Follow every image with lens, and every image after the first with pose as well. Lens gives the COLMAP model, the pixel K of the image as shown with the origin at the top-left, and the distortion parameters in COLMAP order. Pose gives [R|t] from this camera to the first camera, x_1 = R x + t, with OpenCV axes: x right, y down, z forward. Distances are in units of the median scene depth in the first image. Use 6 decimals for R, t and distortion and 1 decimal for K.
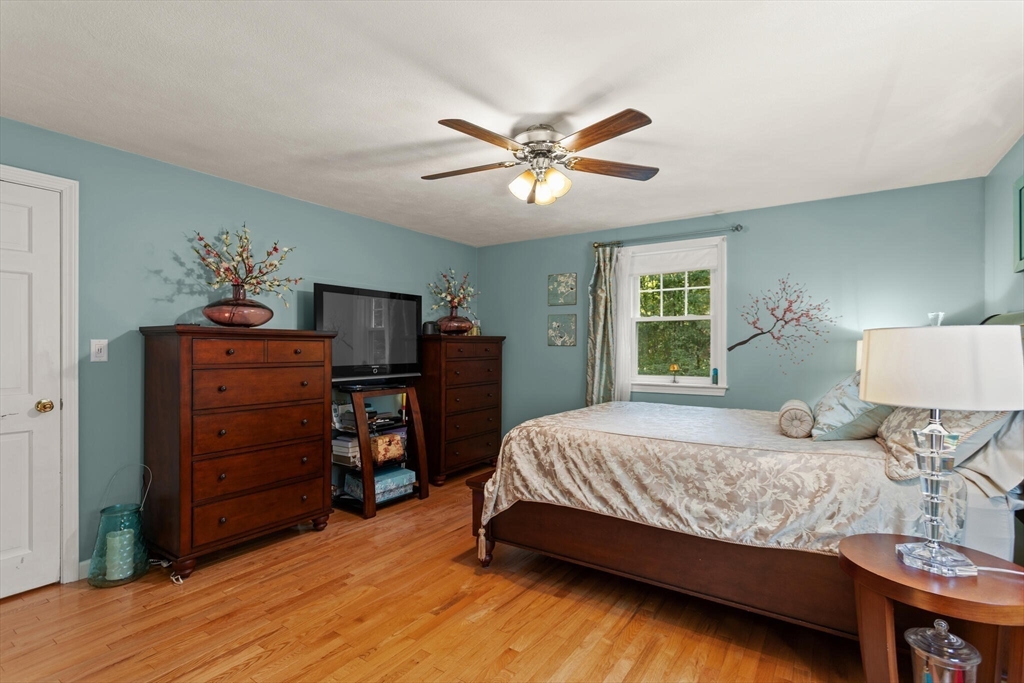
lens RADIAL K [[492.0, 0, 509.4], [0, 492.0, 347.5], [0, 0, 1]] dist [-0.005434, 0.003020]
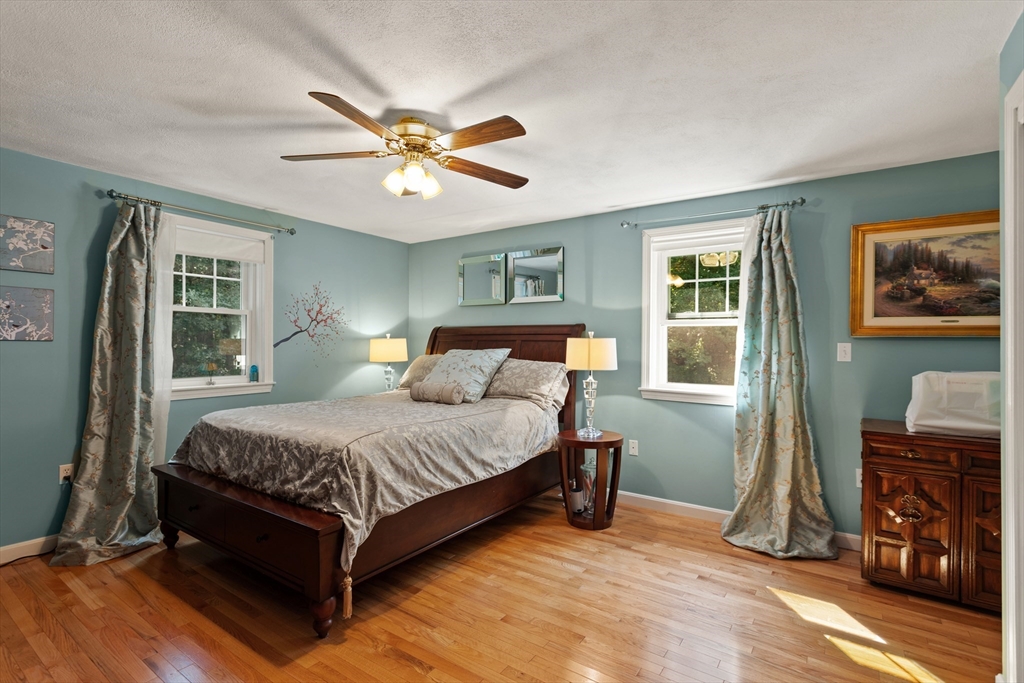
lens RADIAL K [[492.0, 0, 509.0], [0, 492.0, 341.5], [0, 0, 1]] dist [-0.005434, 0.003020]
pose [[0.004387, 0.003057, 0.999986, -0.607018], [-0.005369, 0.999981, -0.003033, -0.005218], [-0.999976, -0.005356, 0.004403, 0.537337]]
